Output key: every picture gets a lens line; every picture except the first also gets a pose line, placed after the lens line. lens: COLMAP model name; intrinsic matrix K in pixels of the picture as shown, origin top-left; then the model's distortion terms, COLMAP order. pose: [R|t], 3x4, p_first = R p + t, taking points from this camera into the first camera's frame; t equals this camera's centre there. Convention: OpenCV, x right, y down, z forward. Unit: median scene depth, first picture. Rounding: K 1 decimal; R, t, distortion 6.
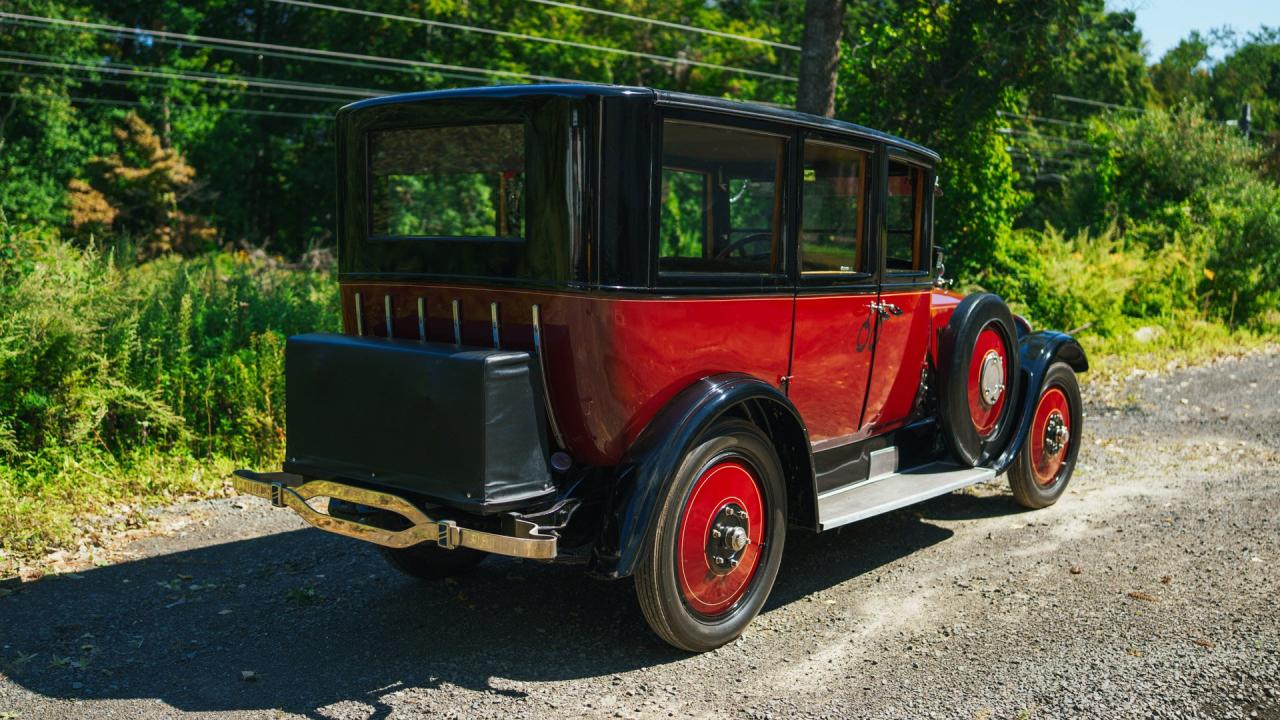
lens RADIAL K [[1305.3, 0, 677.6], [0, 1305.3, 364.3], [0, 0, 1]] dist [-0.206236, 0.267720]
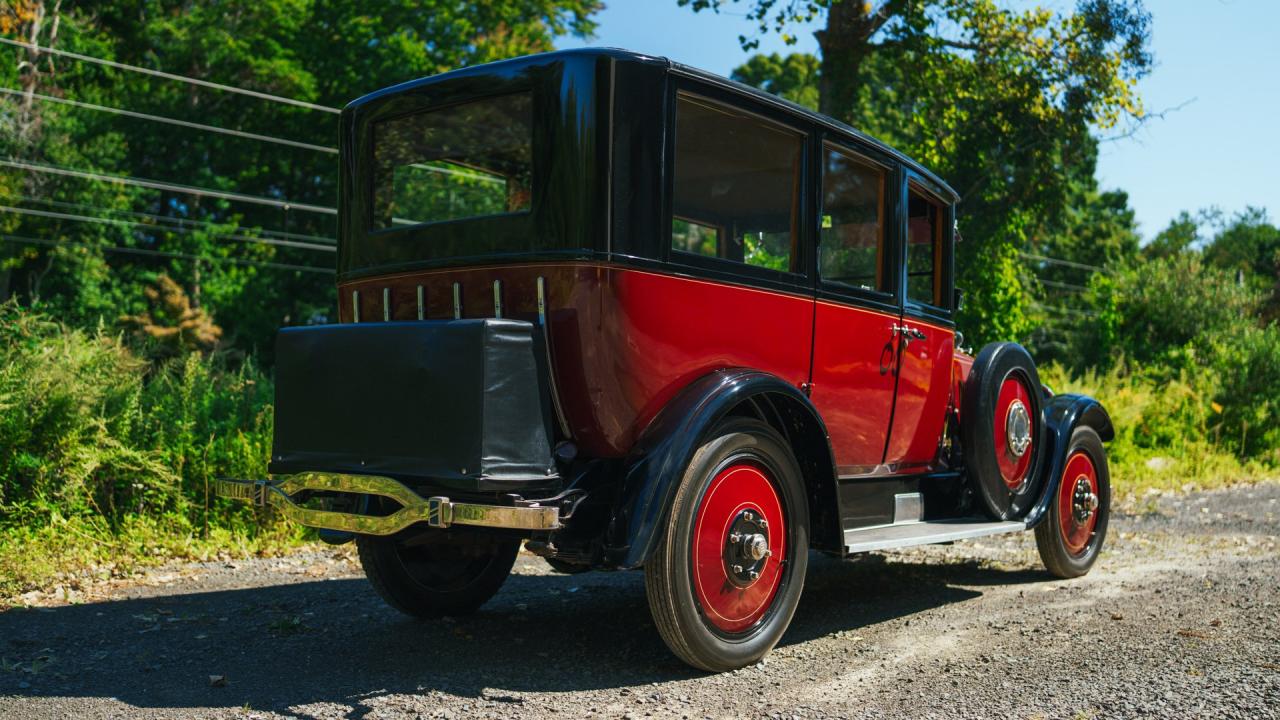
lens RADIAL K [[1264.9, 0, 678.0], [0, 1264.9, 377.7], [0, 0, 1]] dist [-0.199281, 0.248478]
pose [[0.999955, -0.001328, -0.009367, -0.001134], [0.000076, 0.991204, -0.132342, 0.092851], [0.009460, 0.132335, 0.991160, 0.069324]]
